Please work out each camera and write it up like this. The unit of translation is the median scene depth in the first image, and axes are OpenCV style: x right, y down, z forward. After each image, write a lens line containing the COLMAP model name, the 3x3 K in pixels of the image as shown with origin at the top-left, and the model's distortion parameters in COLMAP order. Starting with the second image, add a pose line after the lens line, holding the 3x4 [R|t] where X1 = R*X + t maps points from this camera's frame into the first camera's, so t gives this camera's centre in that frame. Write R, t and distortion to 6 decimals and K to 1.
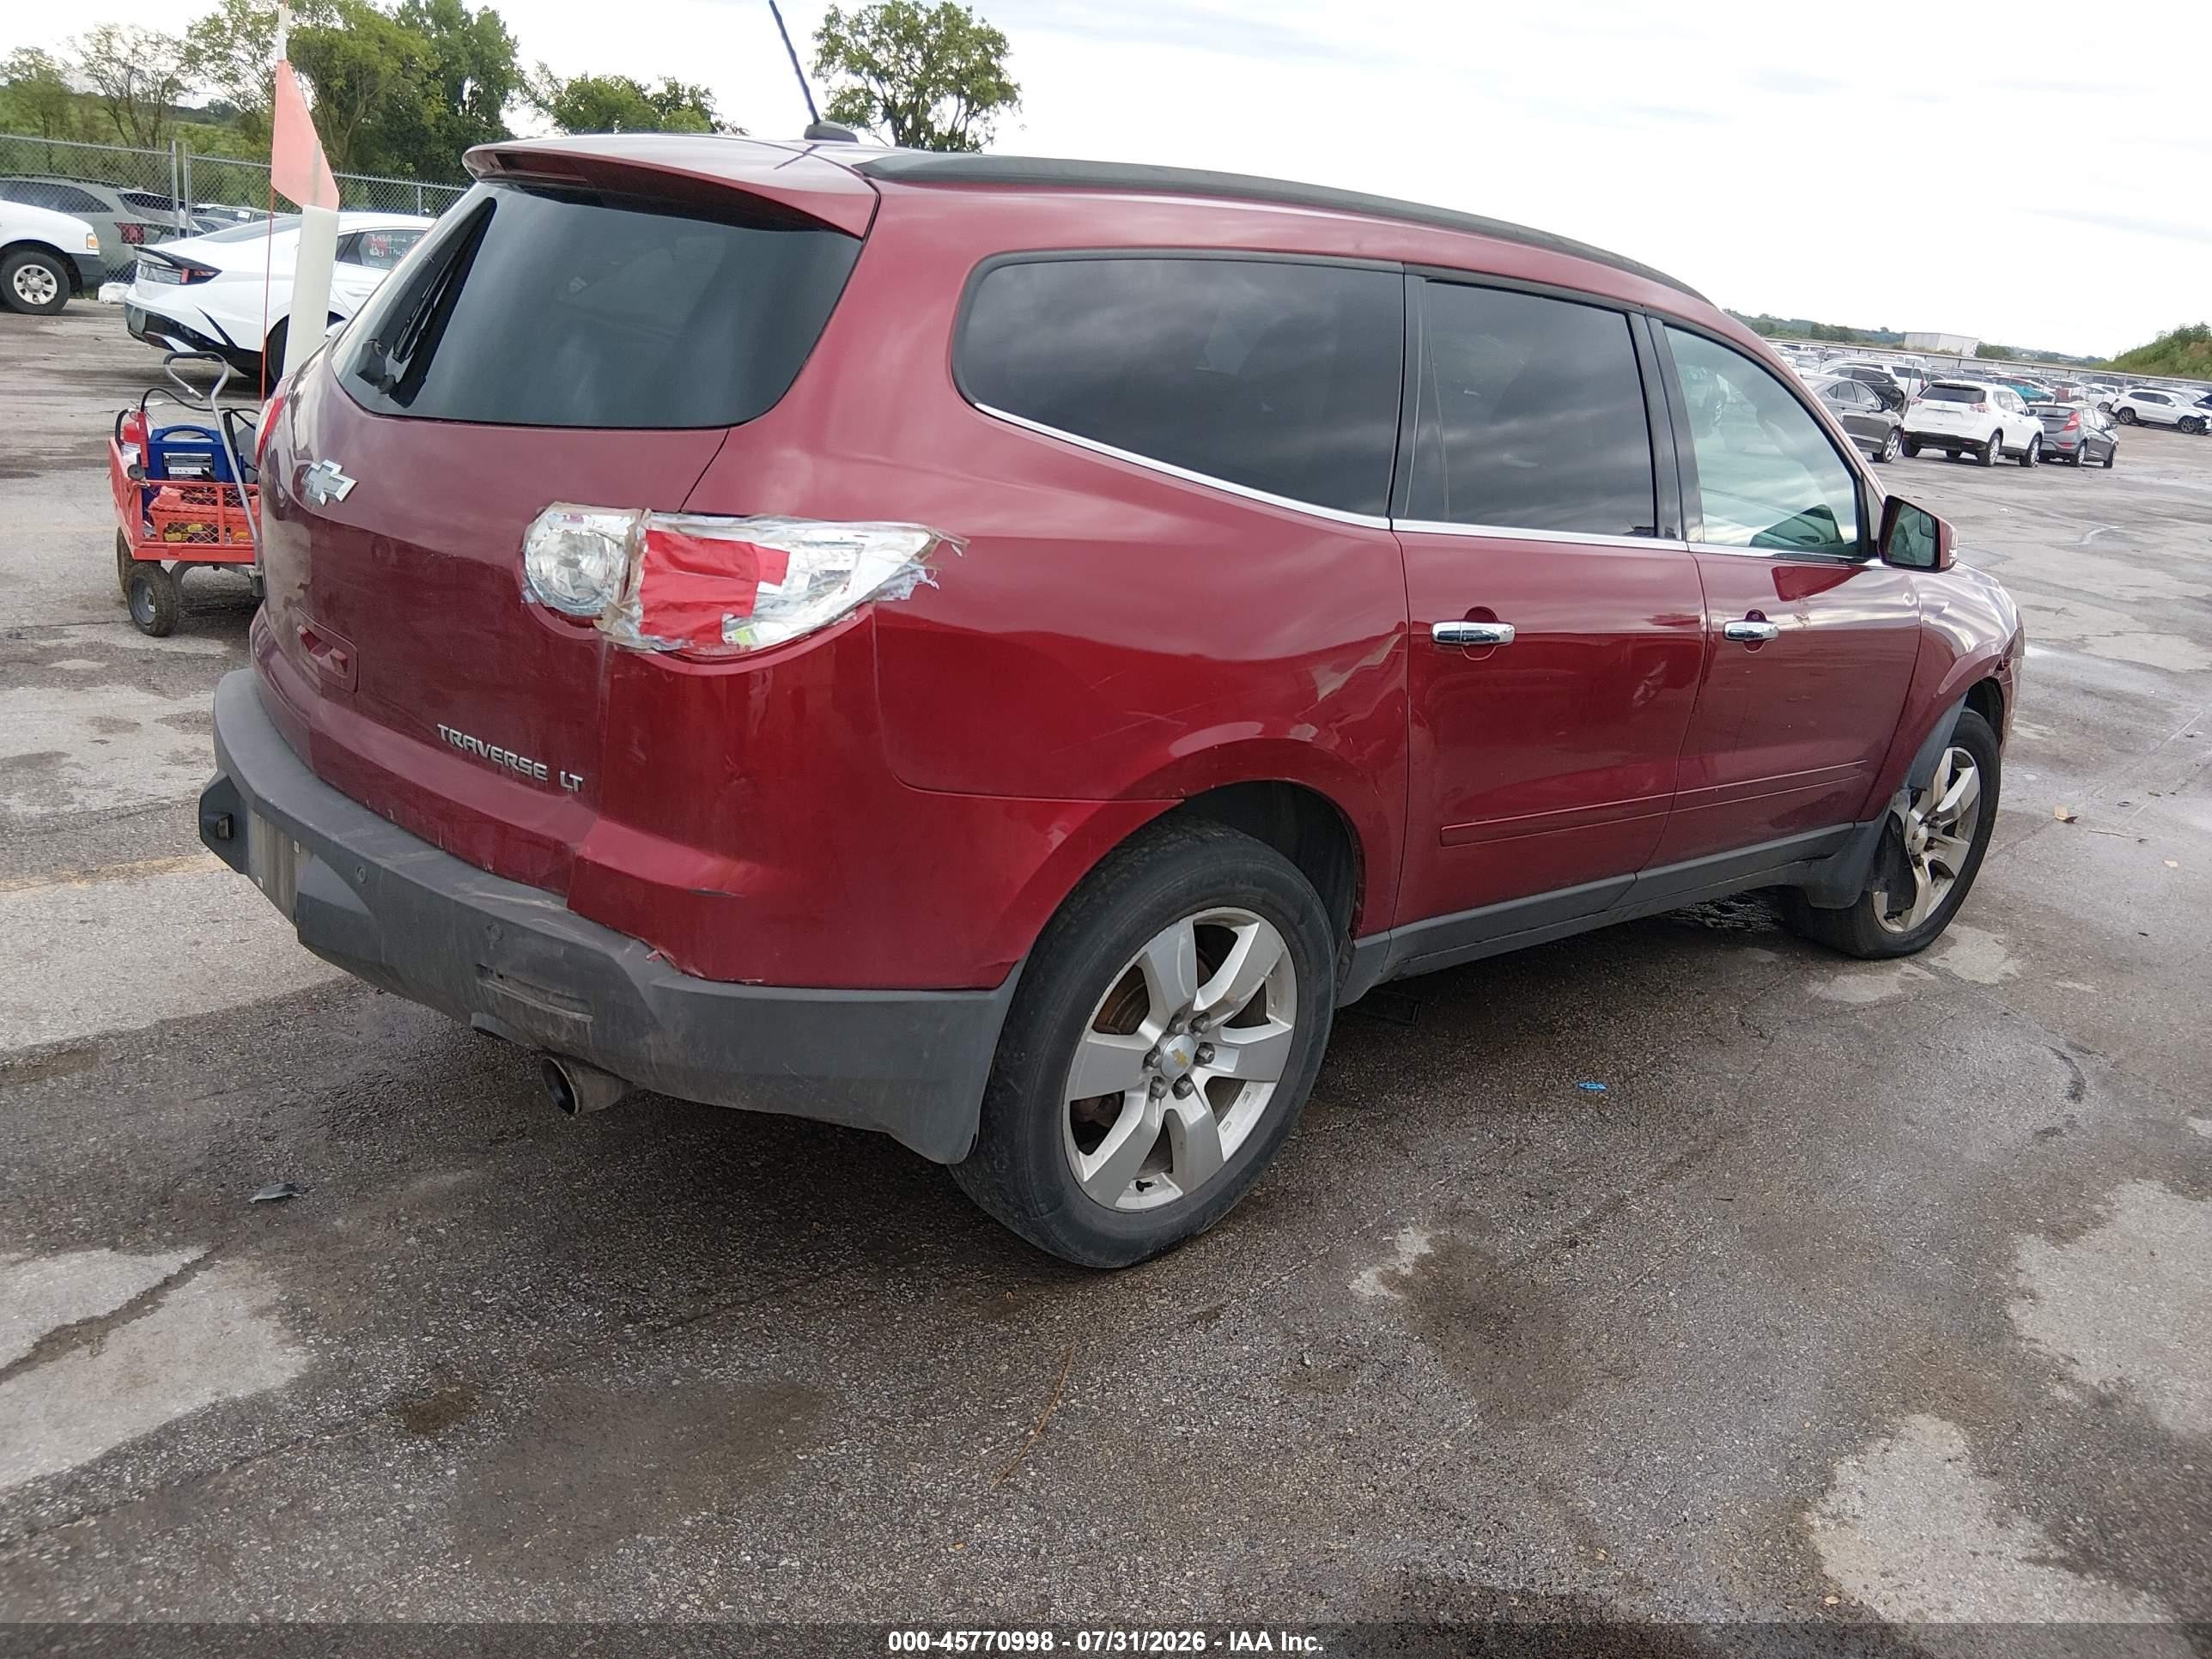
lens RADIAL K [[1686.6, 0, 1102.5], [0, 1686.6, 843.0], [0, 0, 1]] dist [0.133243, -0.209977]
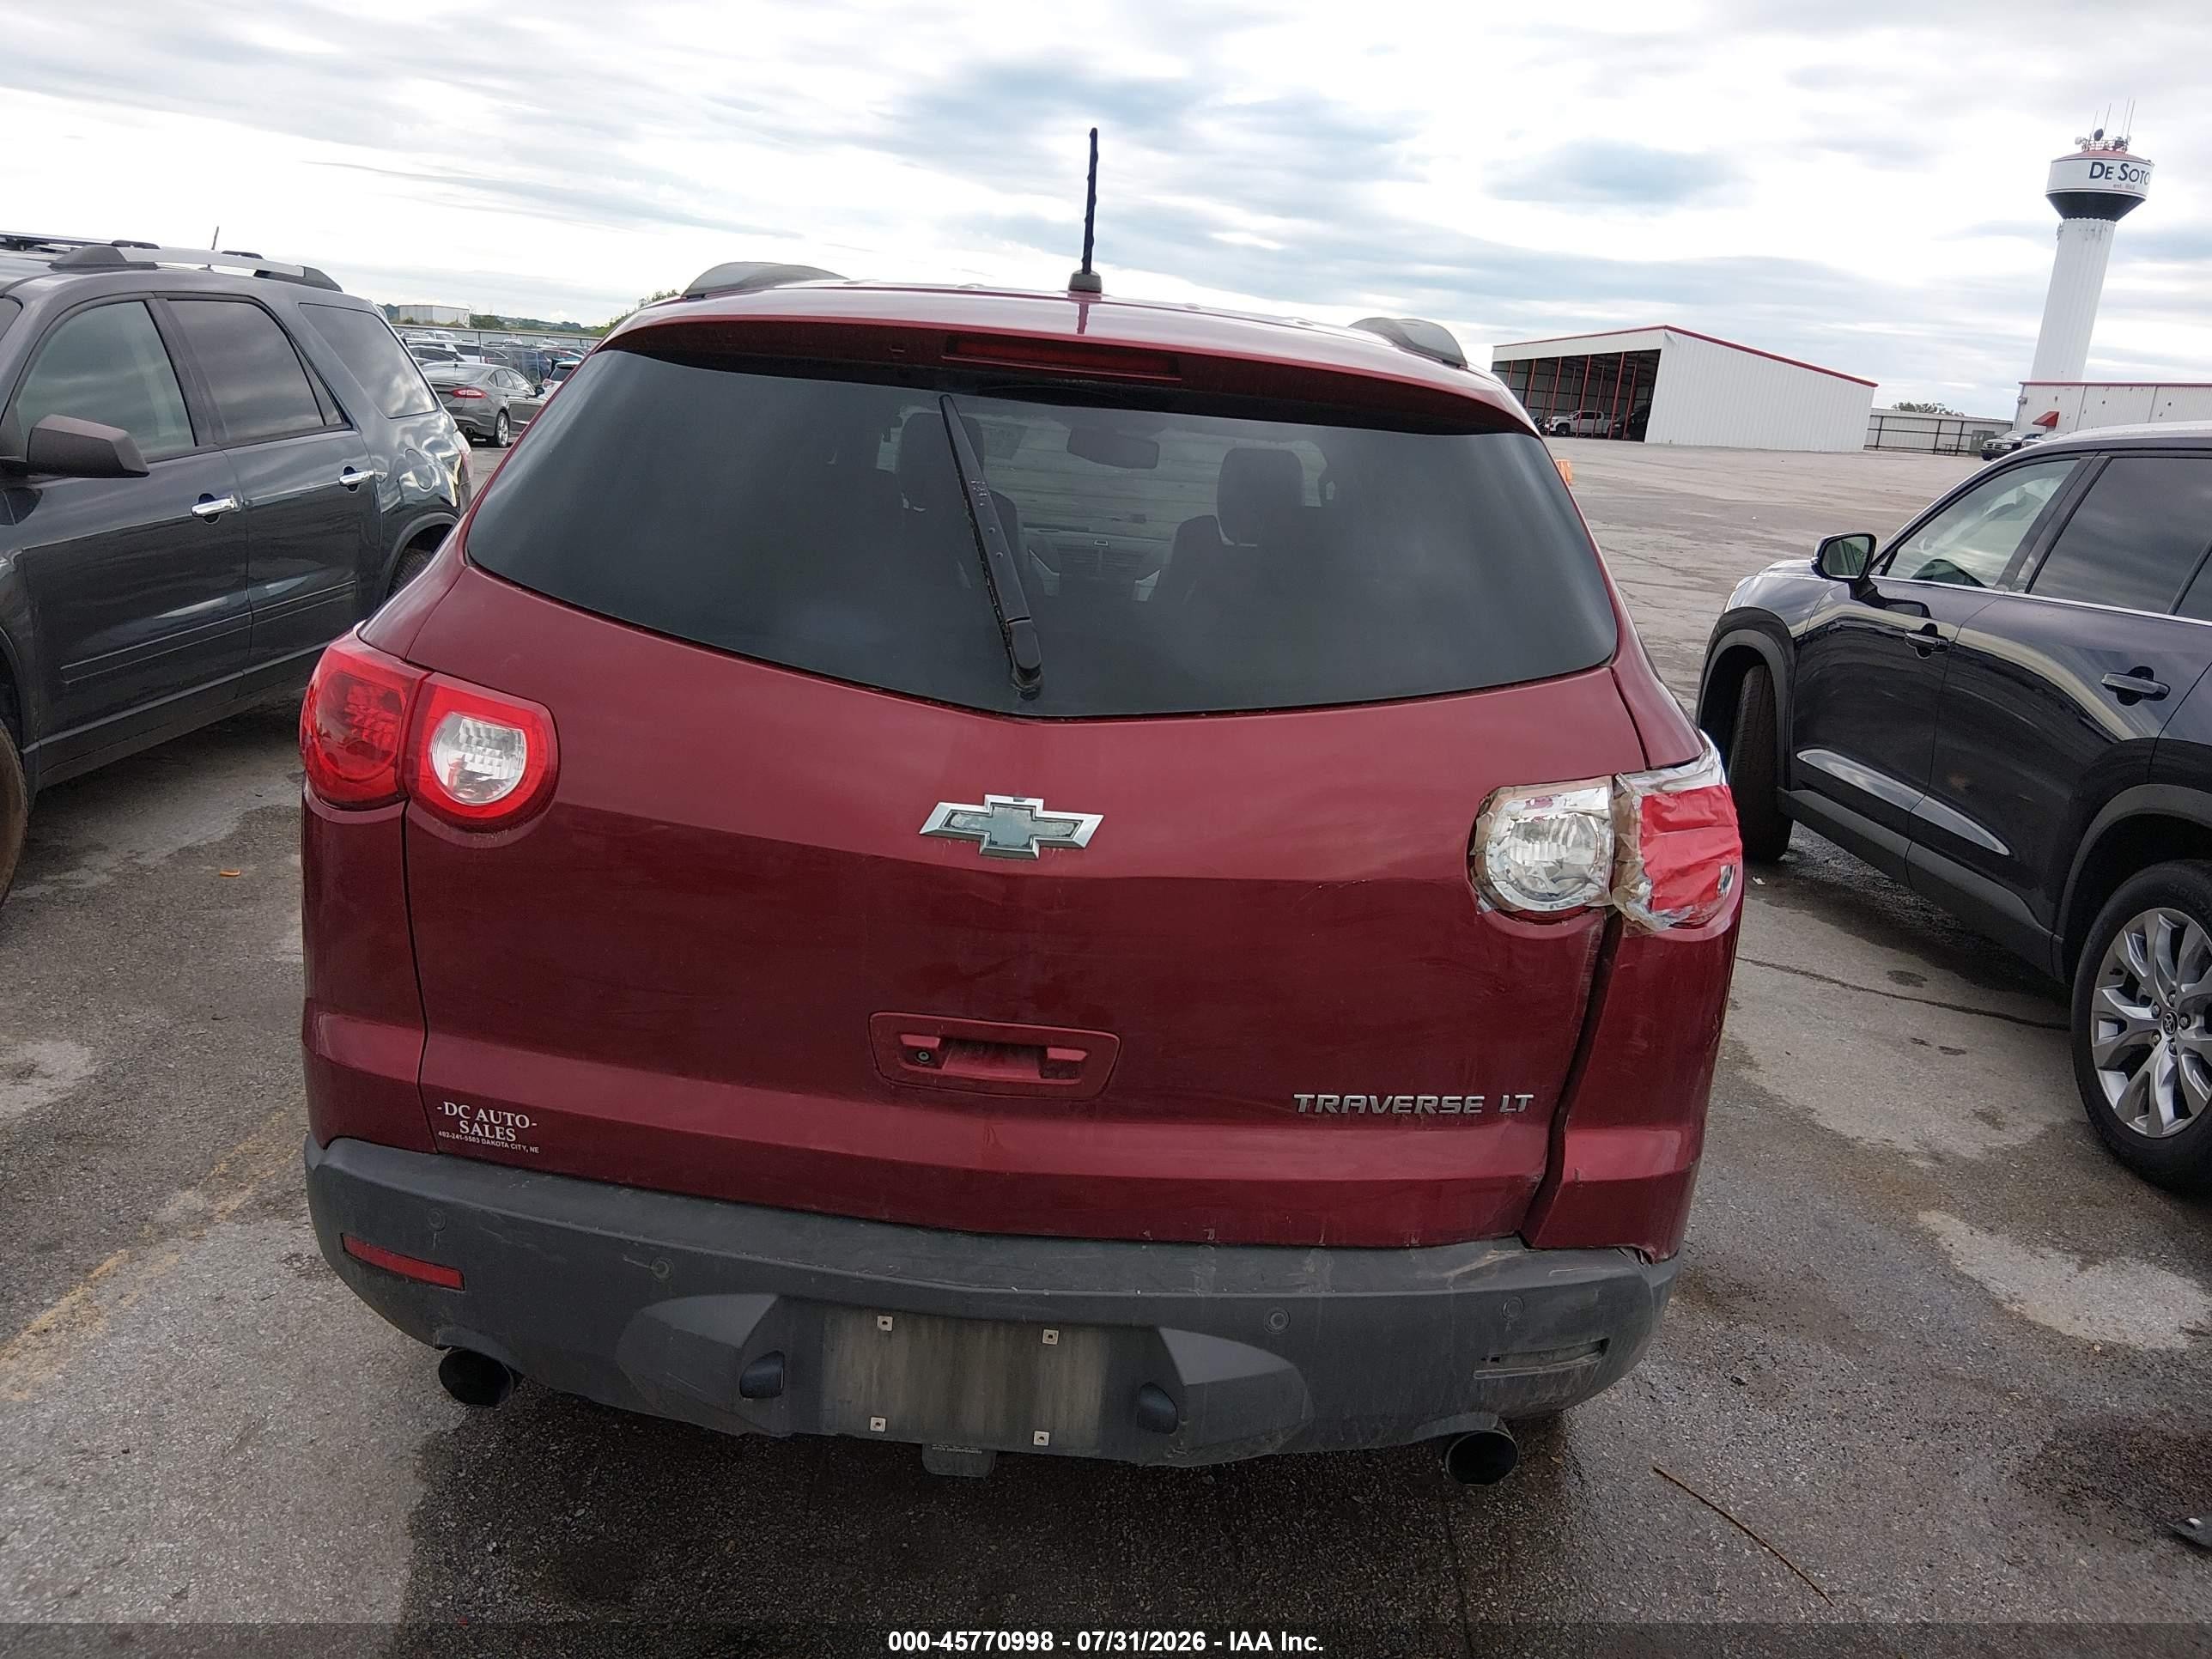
lens RADIAL K [[1711.2, 0, 1106.0], [0, 1711.2, 829.5], [0, 0, 1]] dist [0.057348, -0.113365]
pose [[0.679973, -0.231401, 0.695766, -1.000069], [0.224539, 0.969023, 0.102840, -0.297364], [-0.698011, 0.086298, 0.710868, 0.519686]]
